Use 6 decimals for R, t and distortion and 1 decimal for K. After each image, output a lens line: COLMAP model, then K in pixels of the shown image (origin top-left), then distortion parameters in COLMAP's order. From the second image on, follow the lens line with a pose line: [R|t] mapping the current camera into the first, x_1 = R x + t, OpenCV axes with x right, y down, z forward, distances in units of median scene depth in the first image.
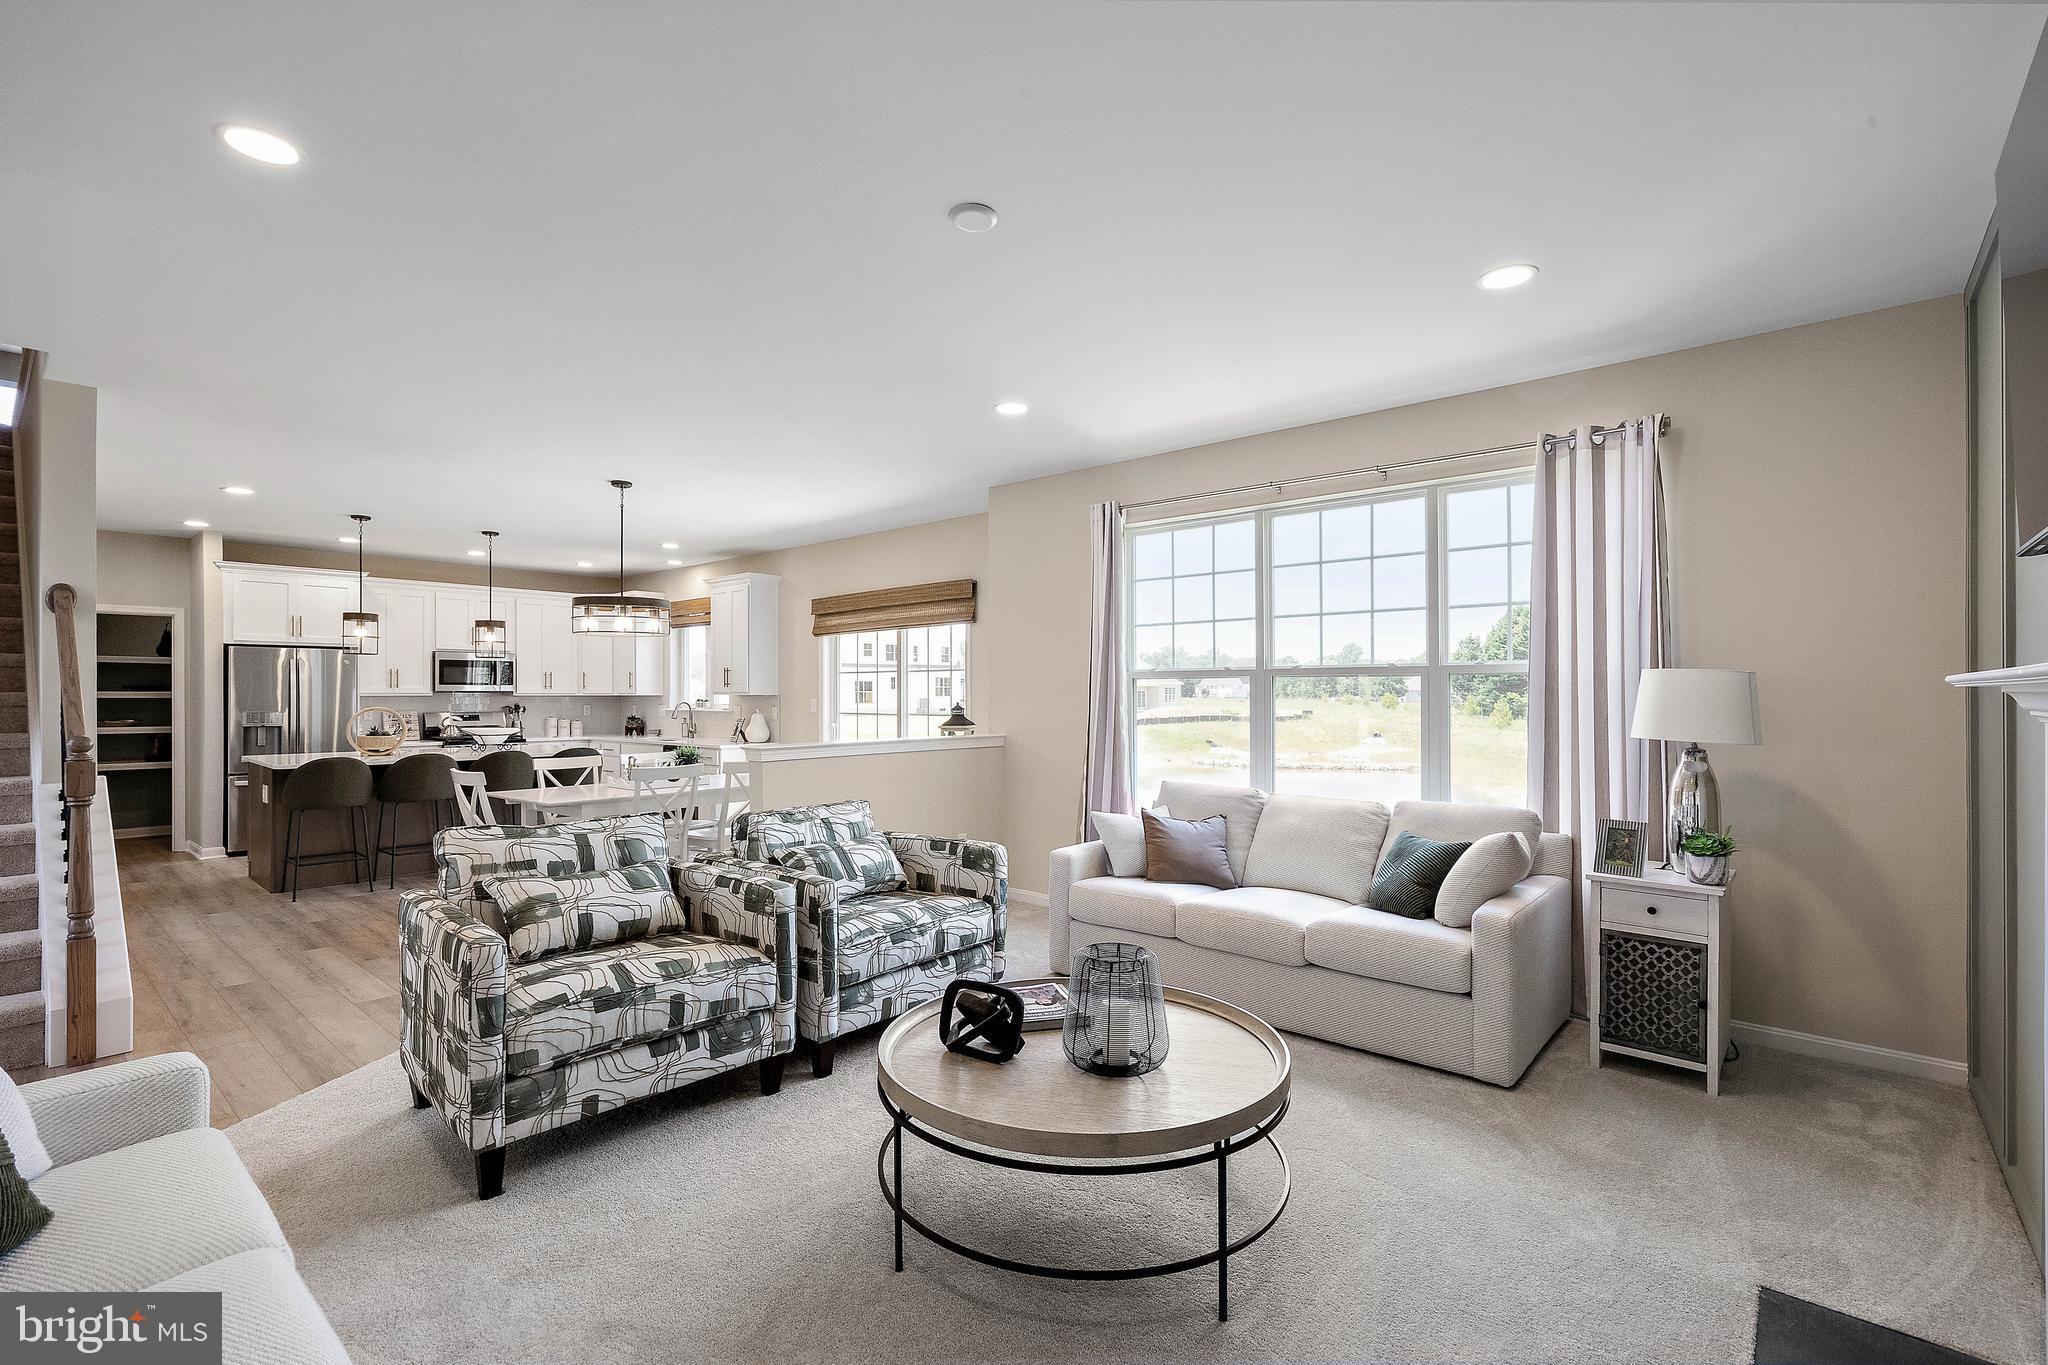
lens RADIAL K [[914.1, 0, 1015.2], [0, 914.1, 696.0], [0, 0, 1]] dist [-0.002129, -0.000776]
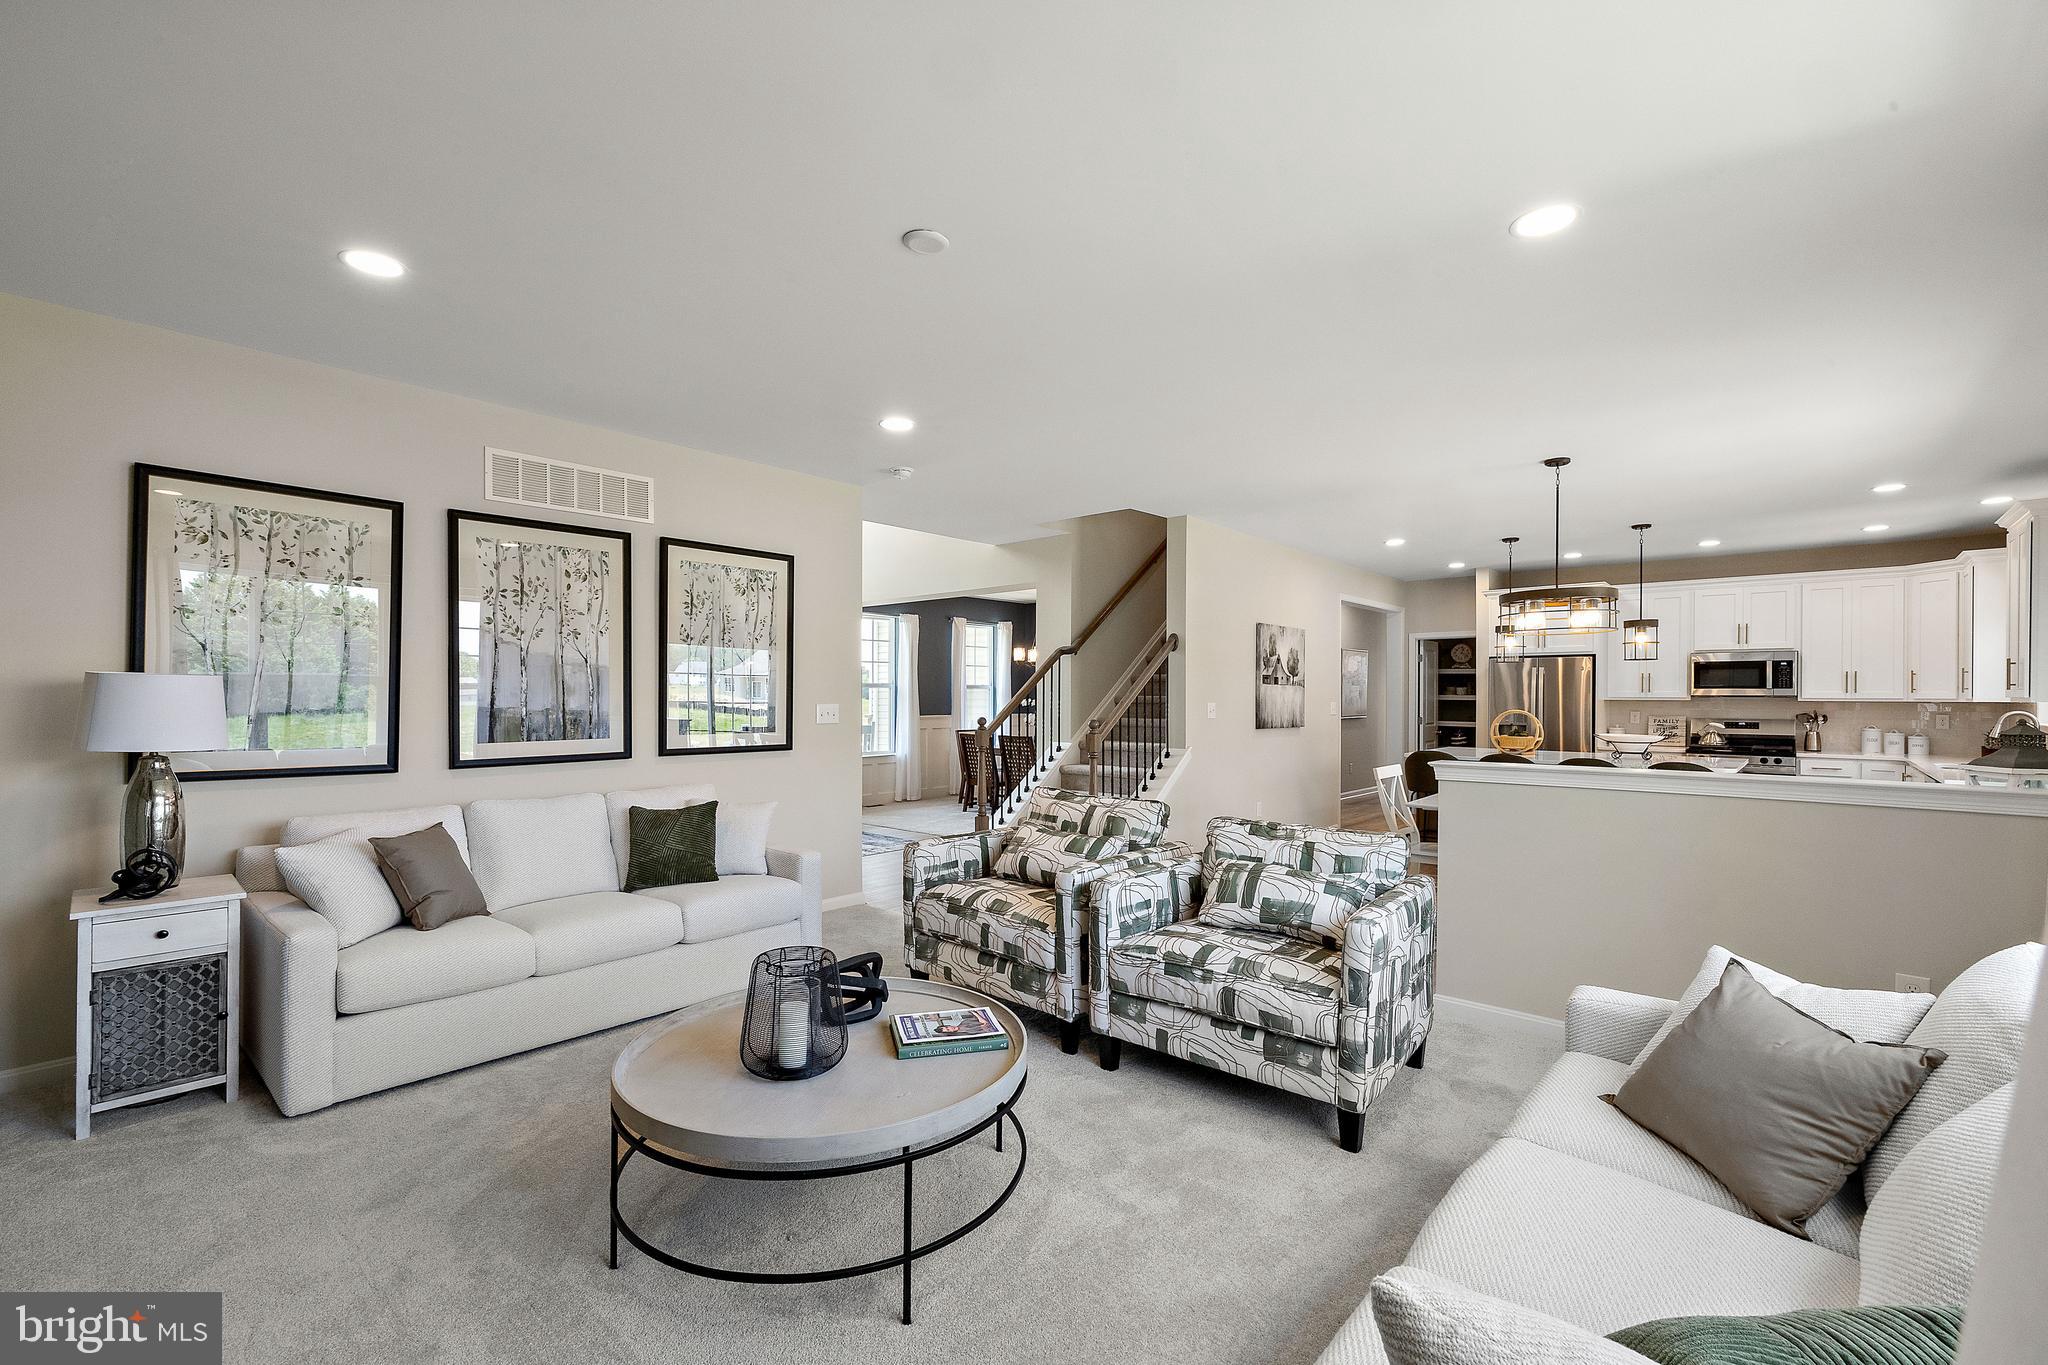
lens RADIAL K [[879.8, 0, 1032.6], [0, 879.8, 697.4], [0, 0, 1]] dist [0.008110, 0.000628]
pose [[-0.001638, 0.001396, -0.999998, 0.323015], [-0.003889, 0.999991, 0.001402, -0.002313], [0.999991, 0.003892, -0.001633, 0.375956]]
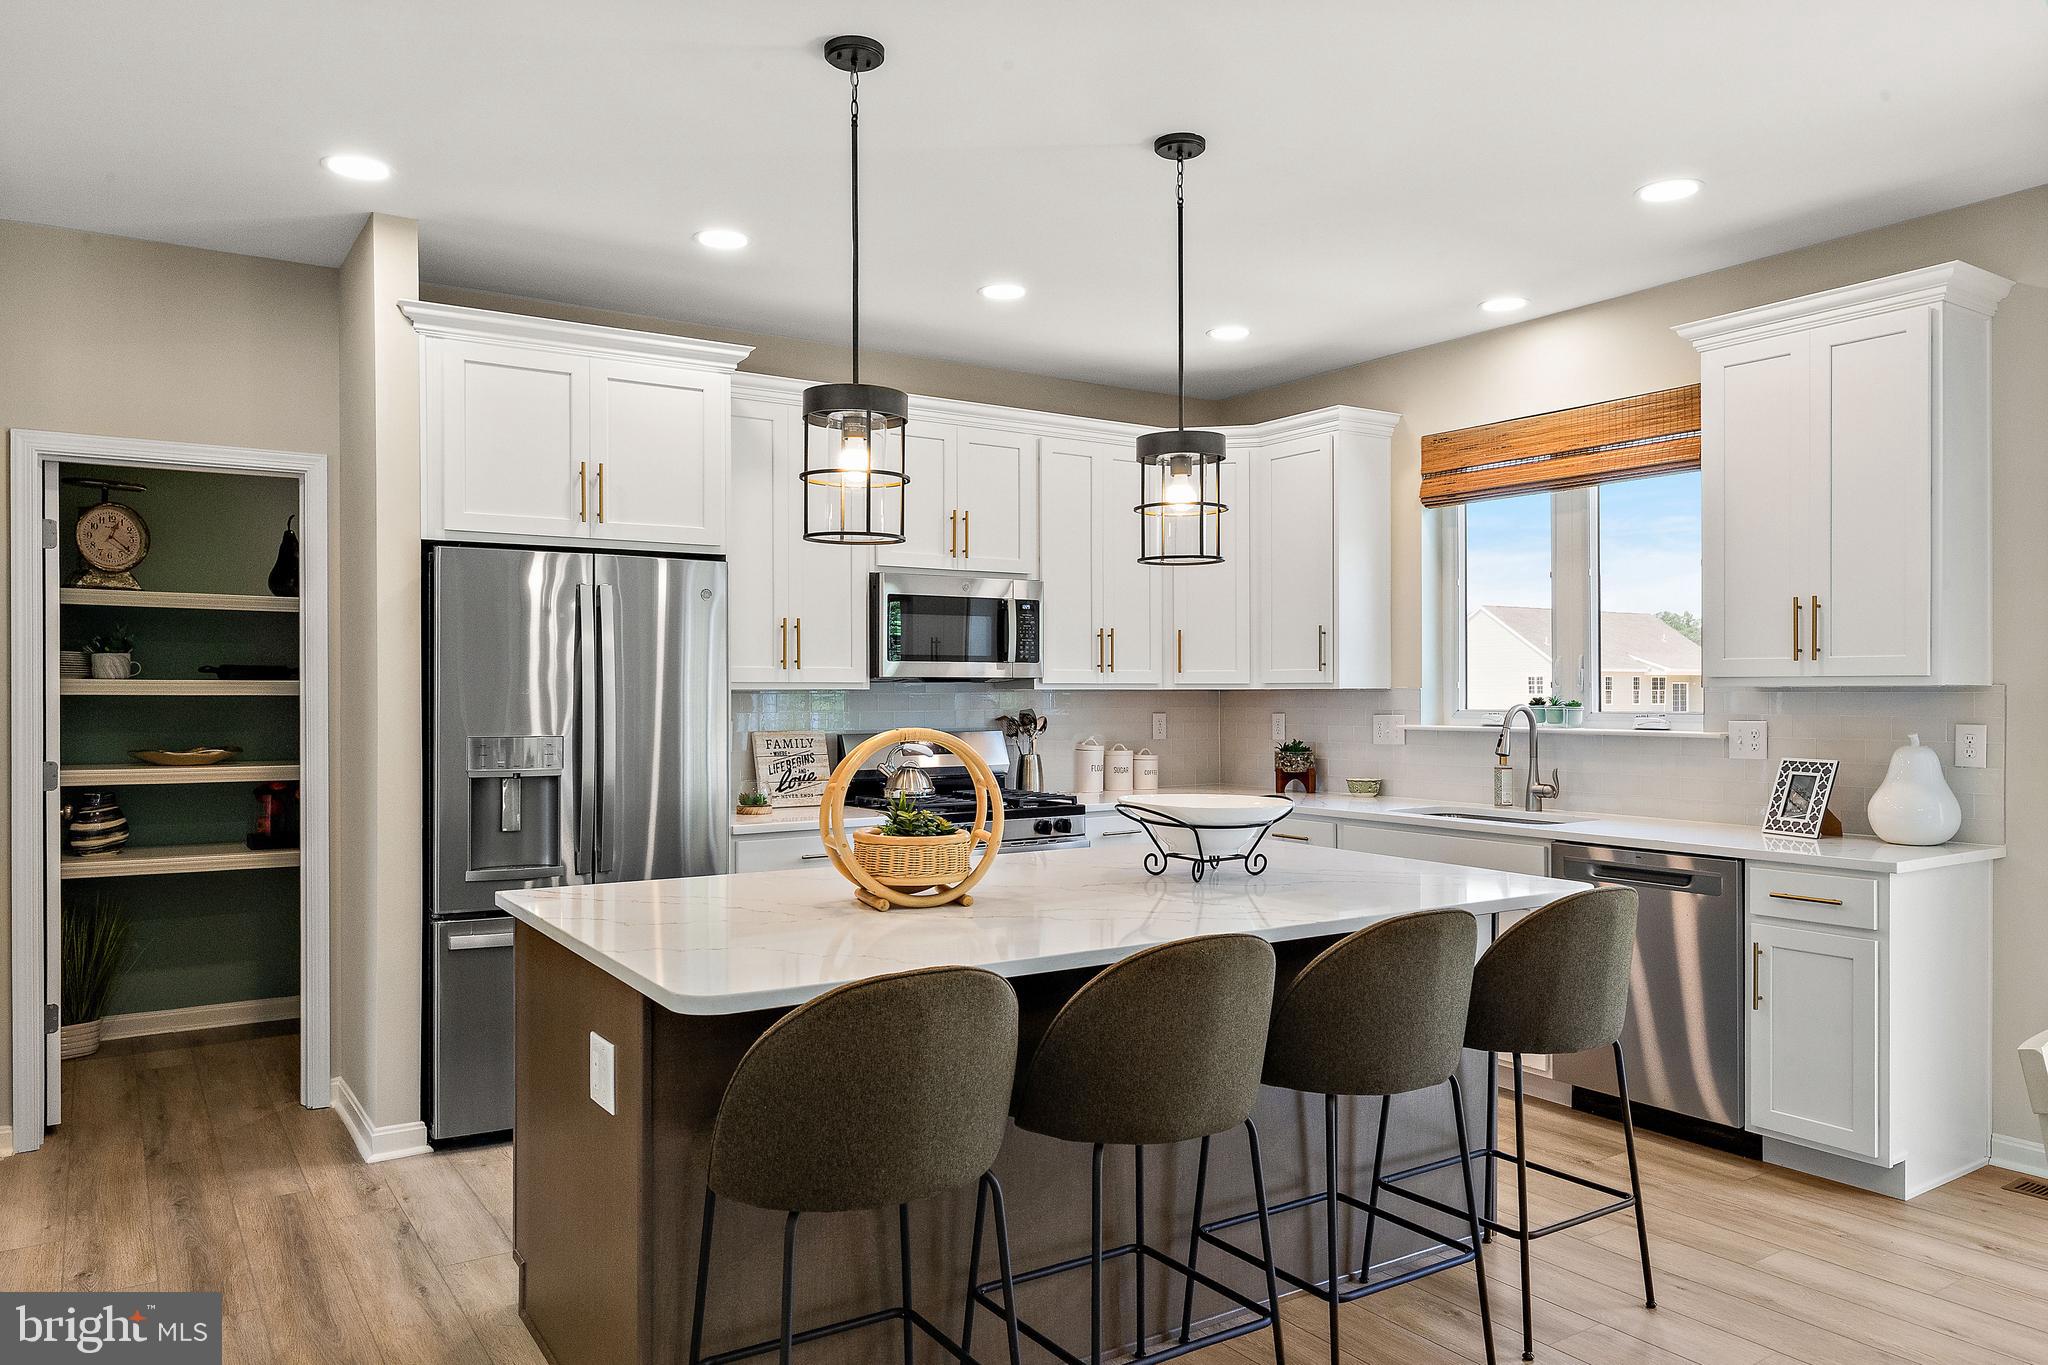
lens RADIAL K [[1378.7, 0, 1009.7], [0, 1378.7, 696.5], [0, 0, 1]] dist [-0.005284, 0.002239]
pose [[0.963375, 0.000616, -0.268156, -0.500852], [0.000118, 0.999996, 0.002724, 0.001050], [0.268156, -0.002656, 0.963372, 0.542731]]
